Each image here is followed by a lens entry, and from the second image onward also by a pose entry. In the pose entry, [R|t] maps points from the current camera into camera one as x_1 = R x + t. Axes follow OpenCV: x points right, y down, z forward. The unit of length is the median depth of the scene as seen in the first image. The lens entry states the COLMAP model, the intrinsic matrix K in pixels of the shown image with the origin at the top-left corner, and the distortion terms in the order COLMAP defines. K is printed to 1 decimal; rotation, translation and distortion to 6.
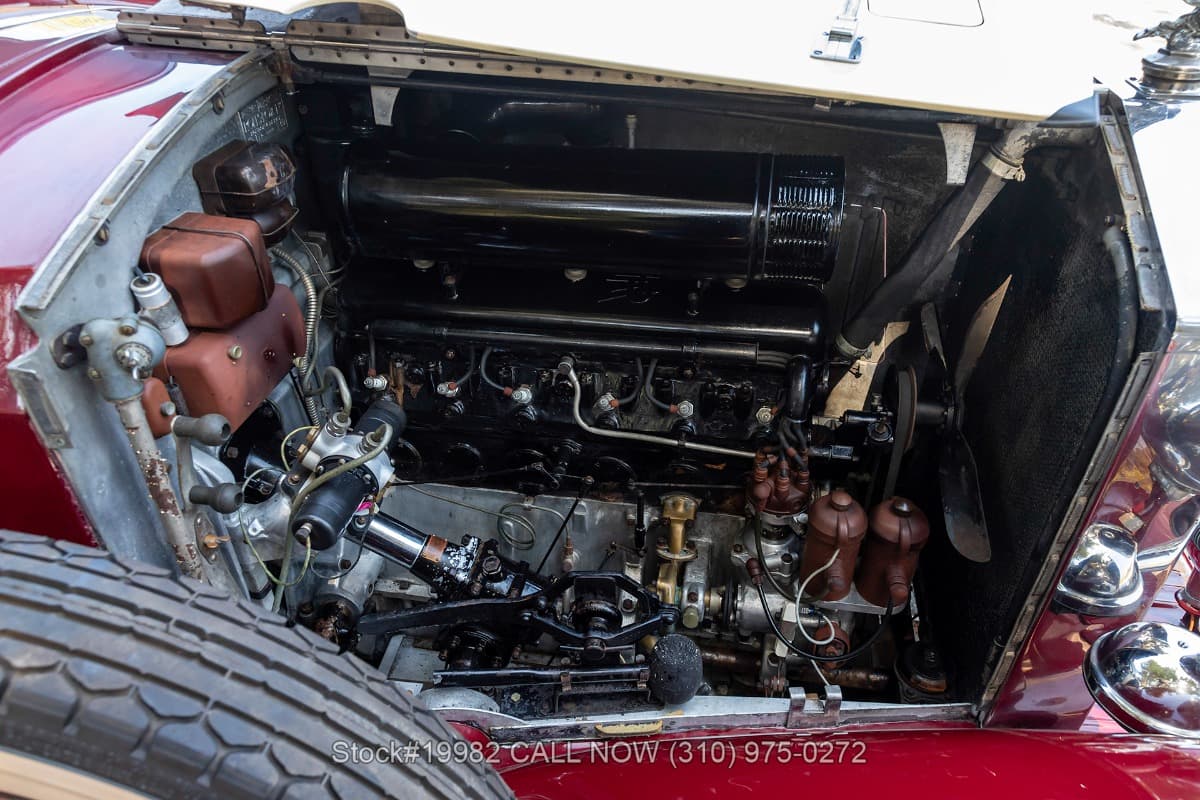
lens RADIAL K [[818.3, 0, 600.0], [0, 818.3, 400.0], [0, 0, 1]] dist [0.001837, -0.002842]
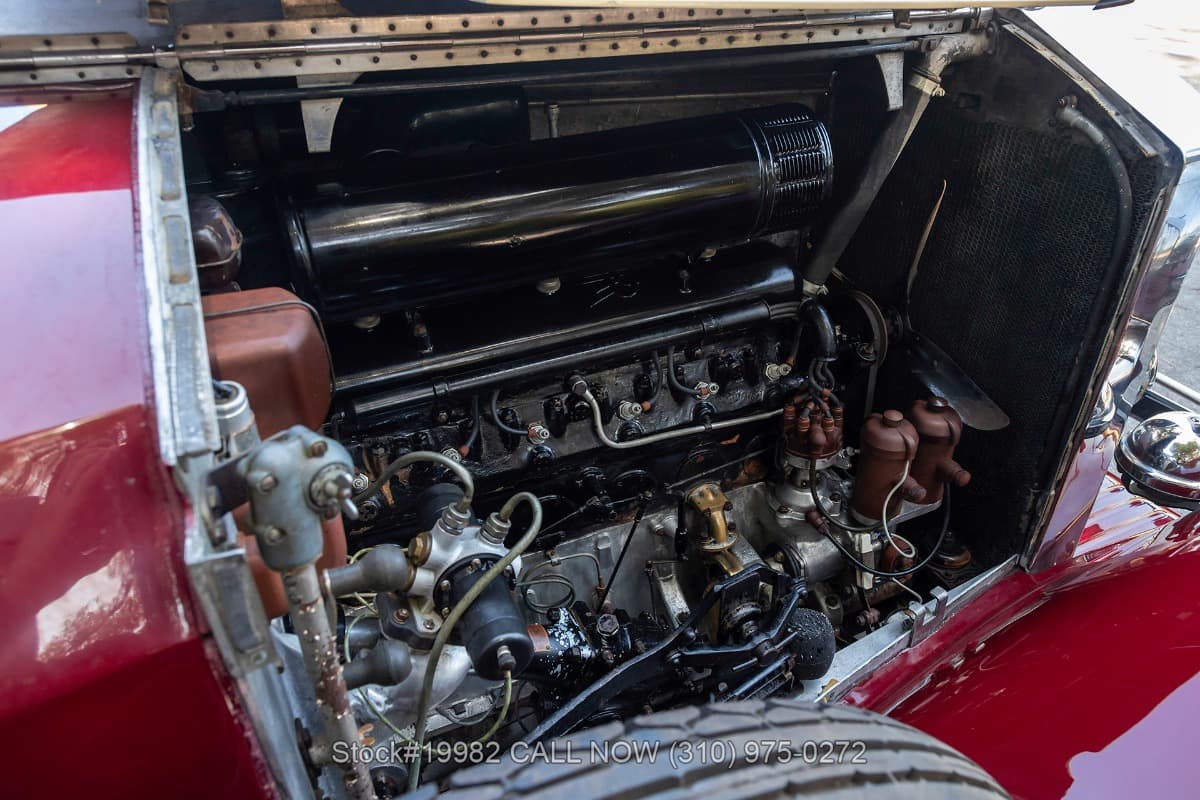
lens RADIAL K [[818.3, 0, 600.0], [0, 818.3, 400.0], [0, 0, 1]] dist [0.001837, -0.002842]
pose [[0.836094, -0.301240, 0.458477, -0.491594], [0.326589, 0.944830, 0.025218, -0.046958], [-0.440780, 0.128649, 0.888348, 0.230600]]
